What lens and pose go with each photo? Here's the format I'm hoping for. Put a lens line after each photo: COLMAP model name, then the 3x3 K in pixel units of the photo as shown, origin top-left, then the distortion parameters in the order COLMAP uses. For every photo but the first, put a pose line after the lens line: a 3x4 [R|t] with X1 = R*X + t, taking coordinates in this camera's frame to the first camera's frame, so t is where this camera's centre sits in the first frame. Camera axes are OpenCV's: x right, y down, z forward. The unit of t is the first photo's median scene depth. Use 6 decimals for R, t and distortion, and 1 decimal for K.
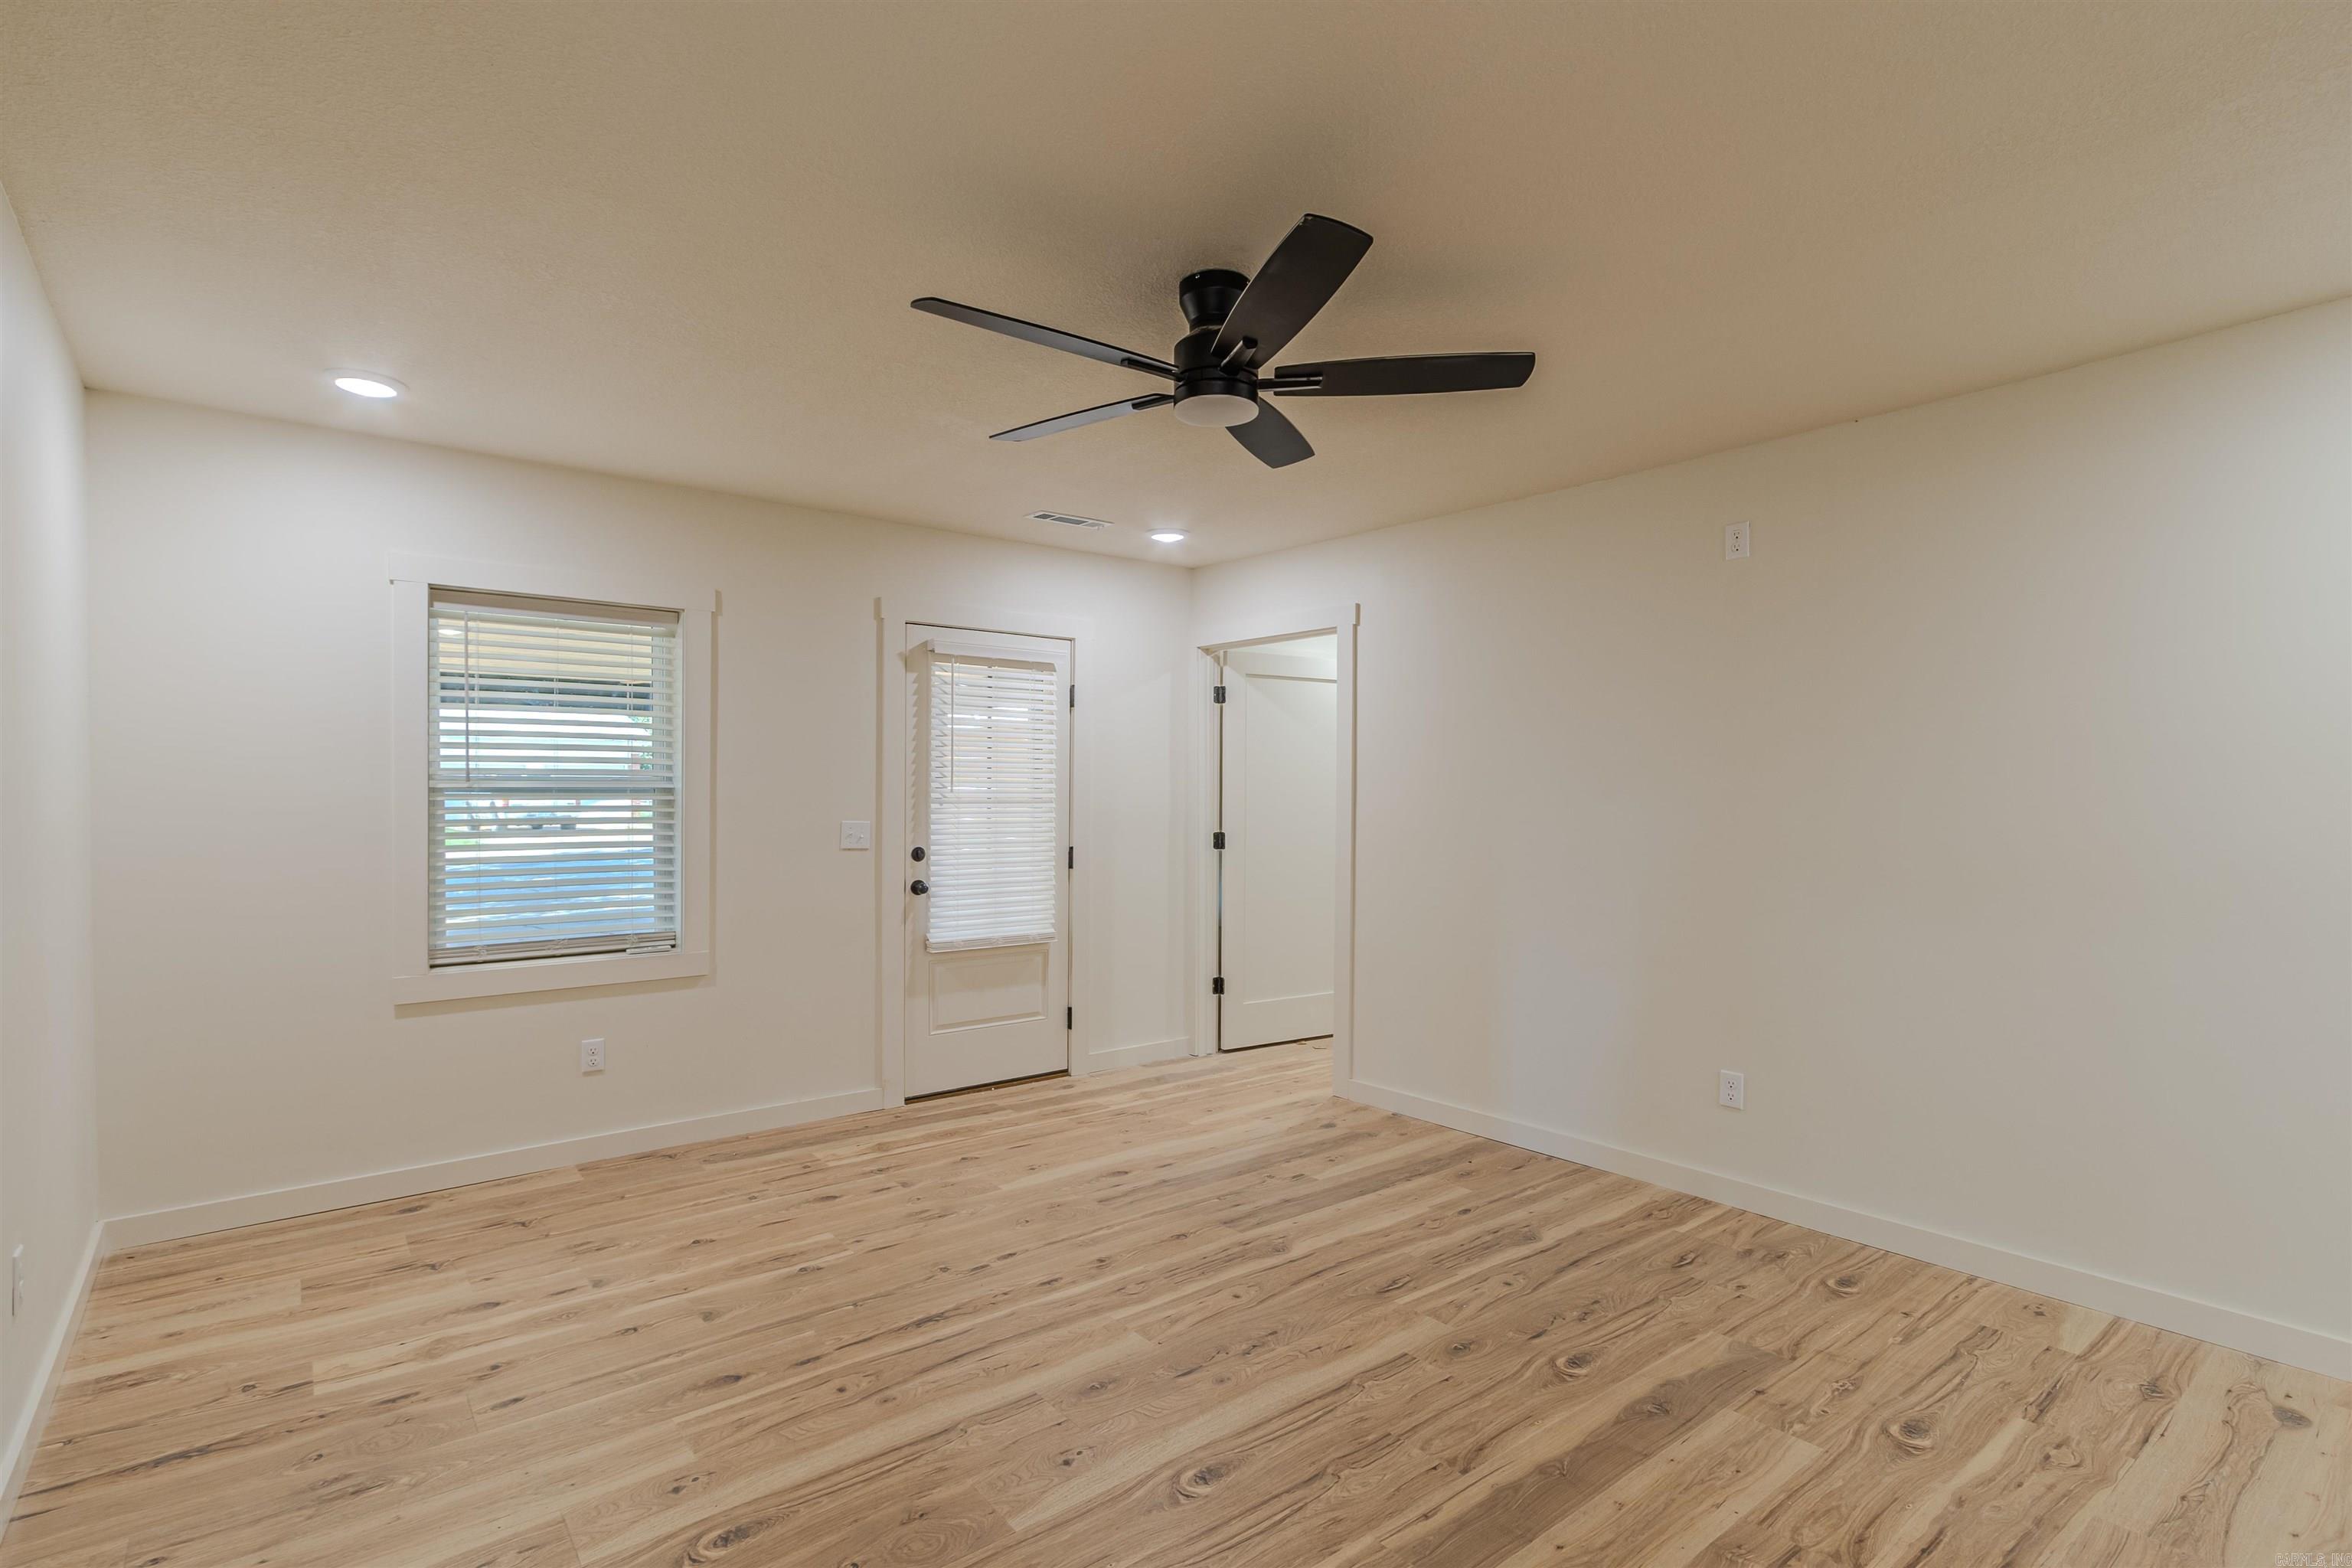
lens RADIAL K [[1108.4, 0, 1186.9], [0, 1108.4, 793.7], [0, 0, 1]] dist [0.010561, -0.004444]
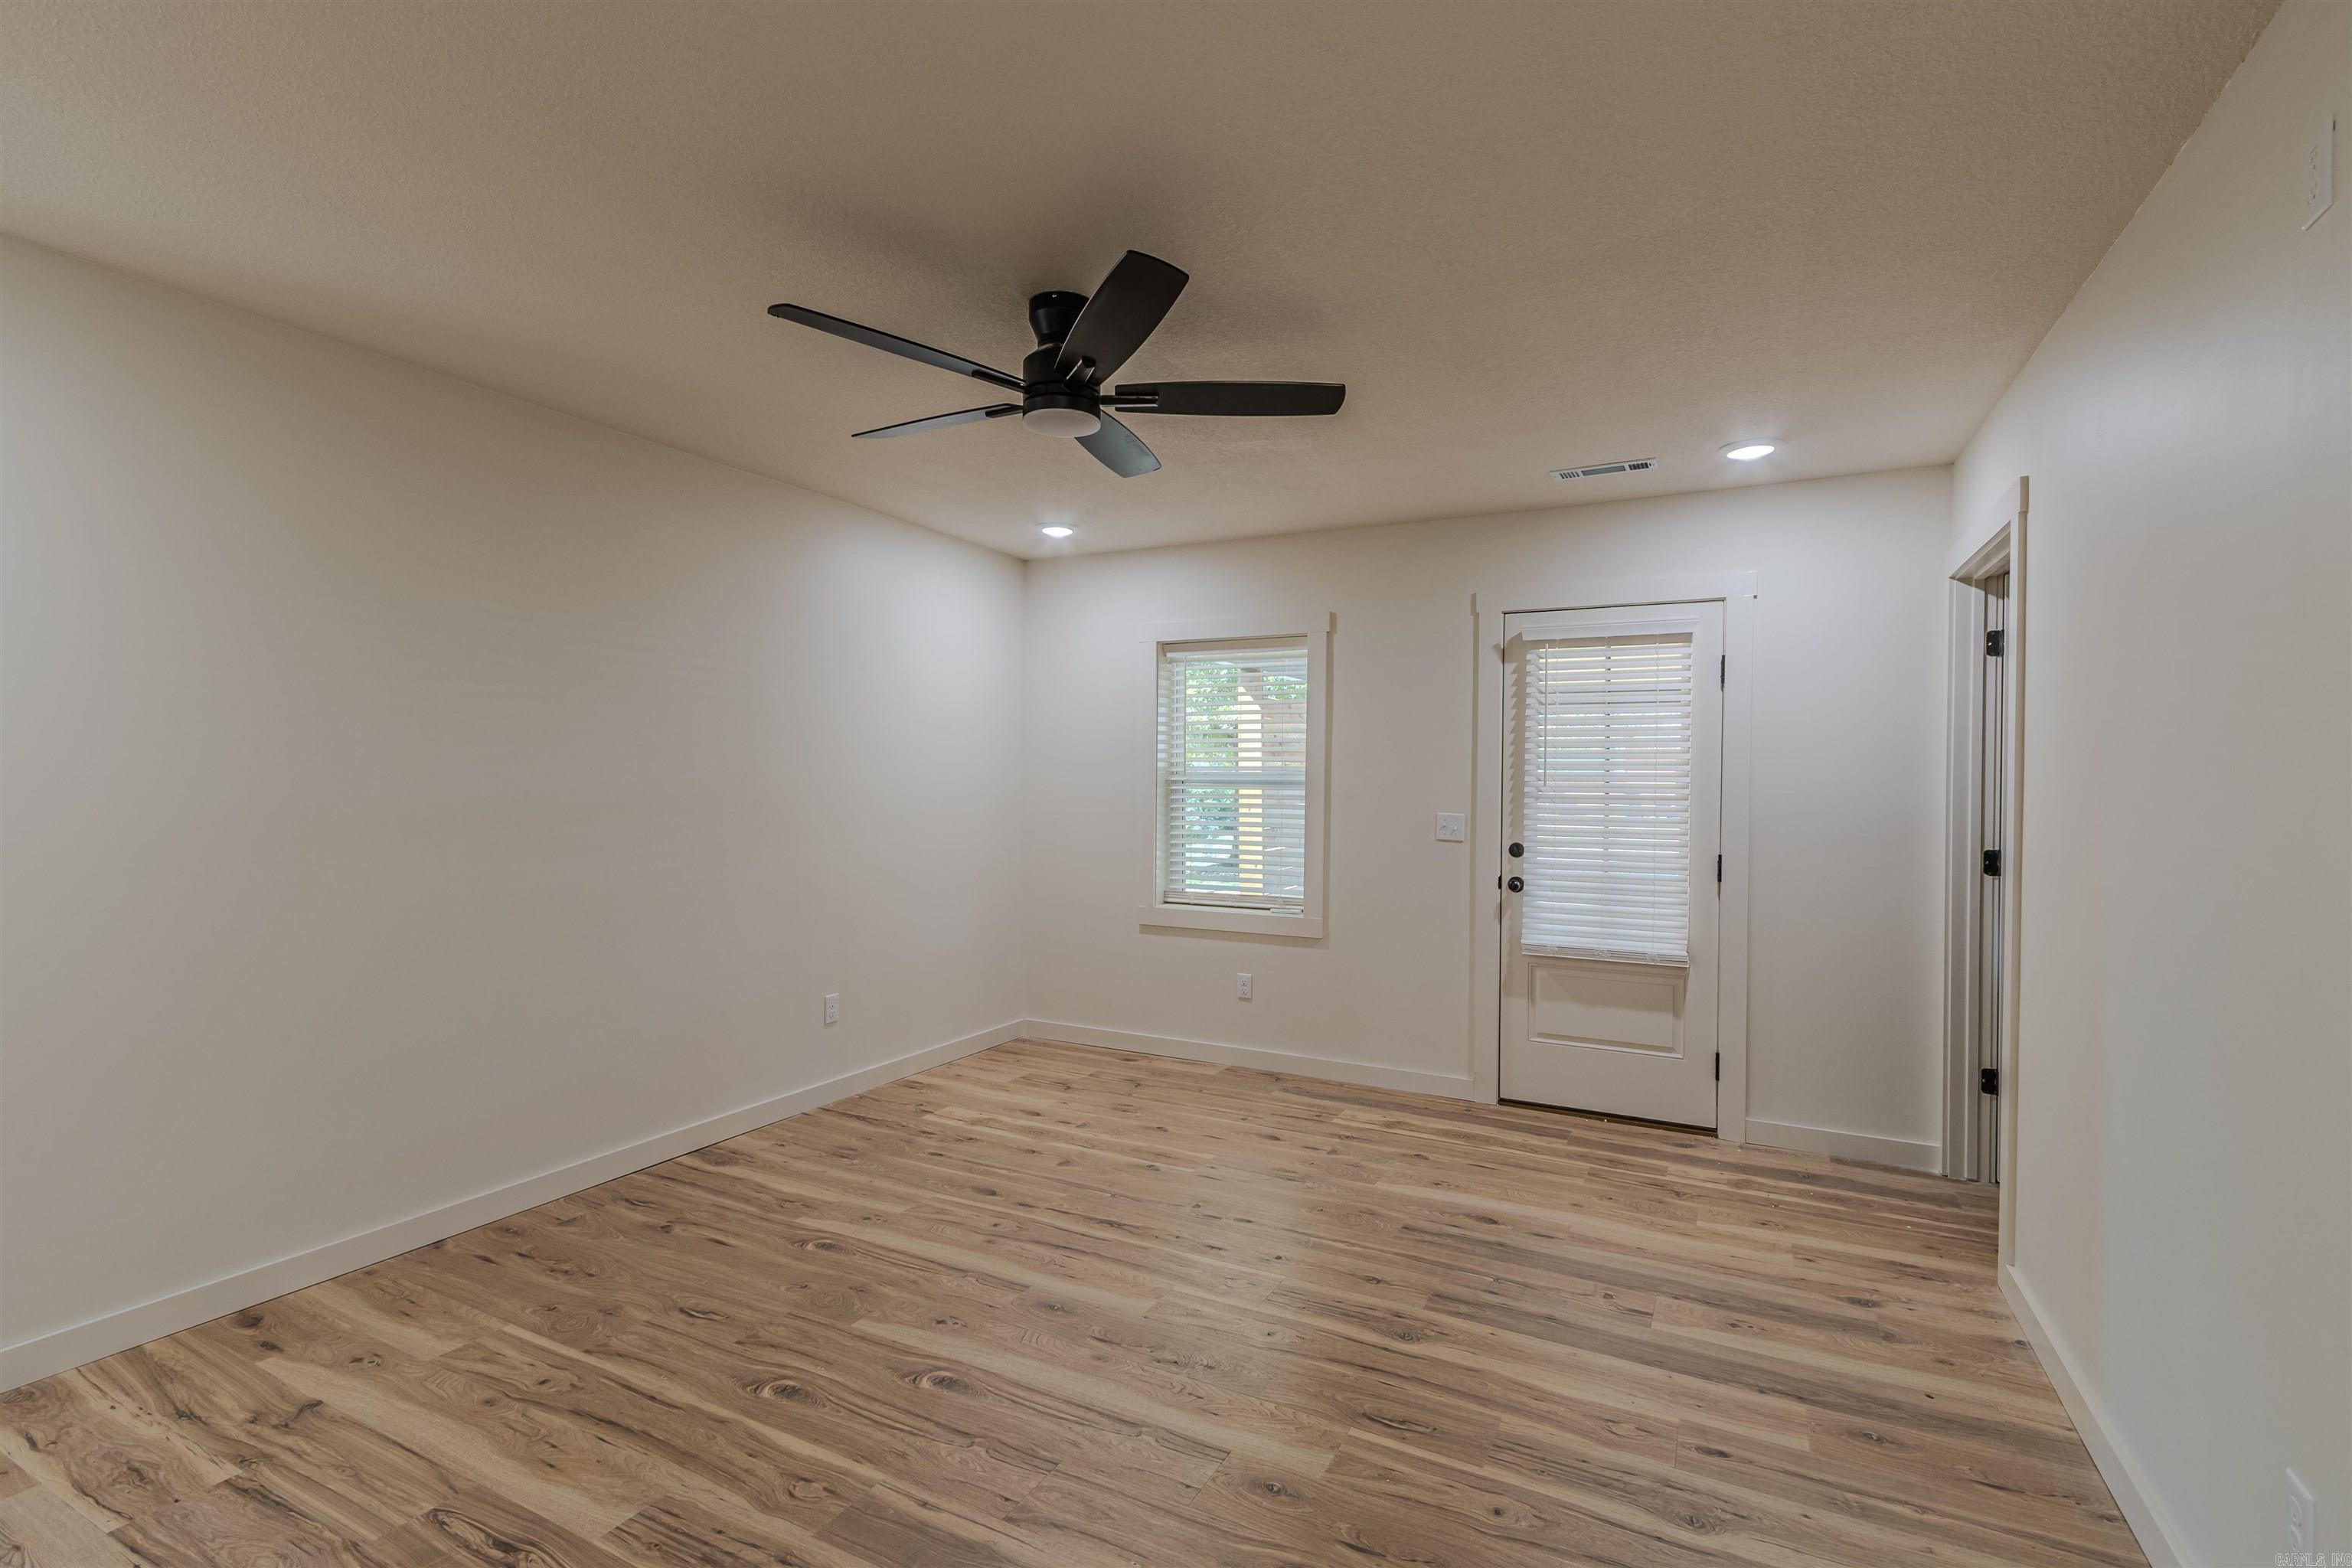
lens RADIAL K [[1108.4, 0, 1189.0], [0, 1108.4, 778.4], [0, 0, 1]] dist [0.010561, -0.004444]
pose [[0.396753, -0.001744, -0.917924, 0.668945], [-0.008086, 0.999953, -0.005395, -0.000608], [0.917890, 0.009563, 0.396720, 0.442788]]
